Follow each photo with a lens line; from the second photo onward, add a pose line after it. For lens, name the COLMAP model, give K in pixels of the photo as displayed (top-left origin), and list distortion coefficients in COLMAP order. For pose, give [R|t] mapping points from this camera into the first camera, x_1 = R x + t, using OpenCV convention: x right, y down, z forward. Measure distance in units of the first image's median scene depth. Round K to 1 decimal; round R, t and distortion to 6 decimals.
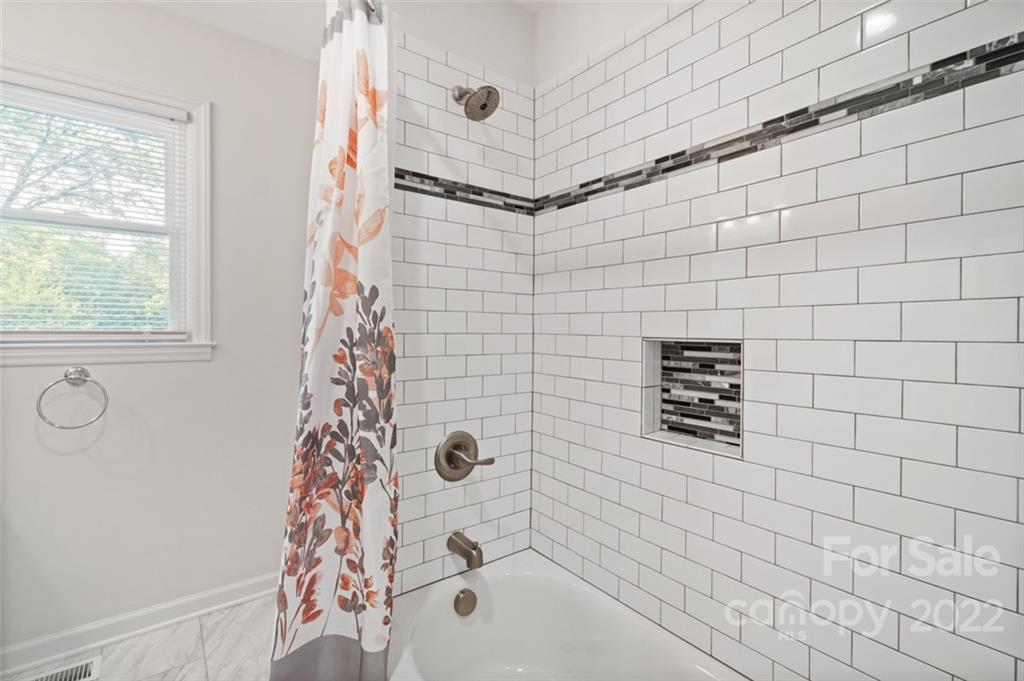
lens RADIAL K [[457.4, 0, 504.2], [0, 457.4, 335.8], [0, 0, 1]] dist [-0.000096, 0.000500]
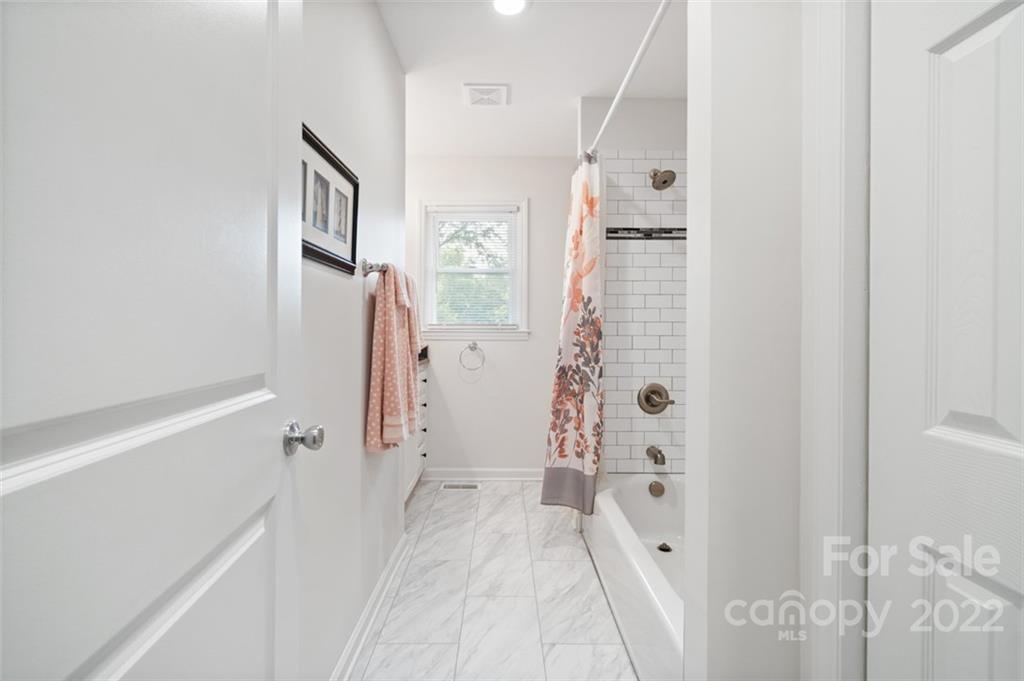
lens RADIAL K [[457.4, 0, 510.5], [0, 457.4, 335.0], [0, 0, 1]] dist [-0.000096, 0.000500]
pose [[0.807456, -0.000511, -0.589927, 0.592586], [-0.004584, 0.999964, -0.007141, 0.073130], [0.589910, 0.008470, 0.807425, -0.797903]]
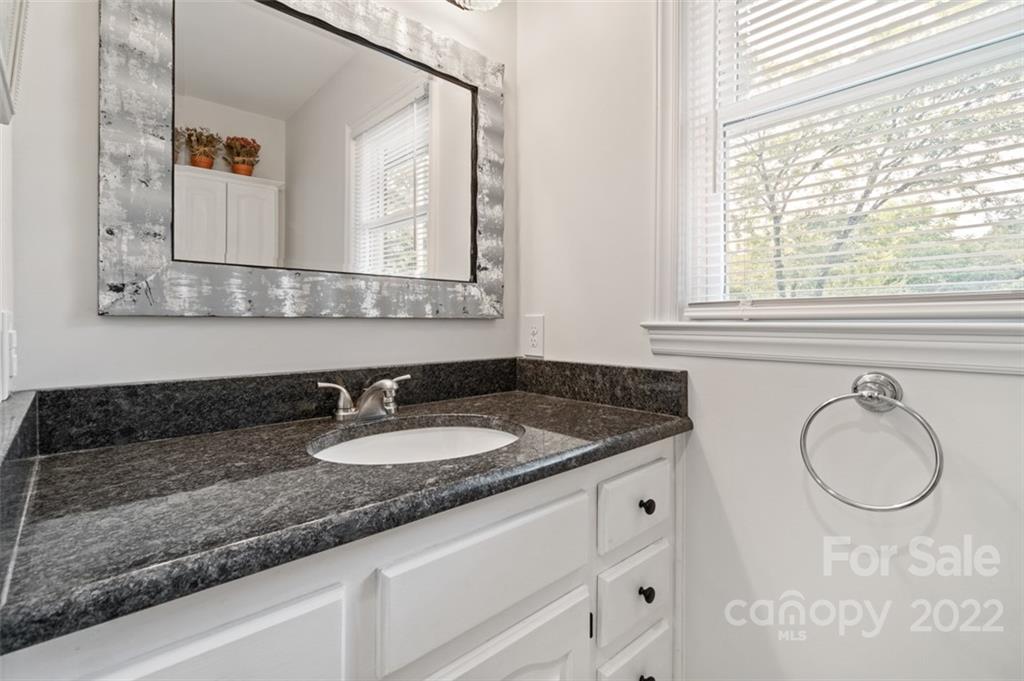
lens RADIAL K [[457.4, 0, 516.5], [0, 457.4, 316.0], [0, 0, 1]] dist [-0.000096, 0.000500]
pose [[0.085681, -0.029715, -0.995879, -0.686310], [-0.012819, 0.999440, -0.030924, 0.040372], [0.996240, 0.015415, 0.085252, 0.818528]]
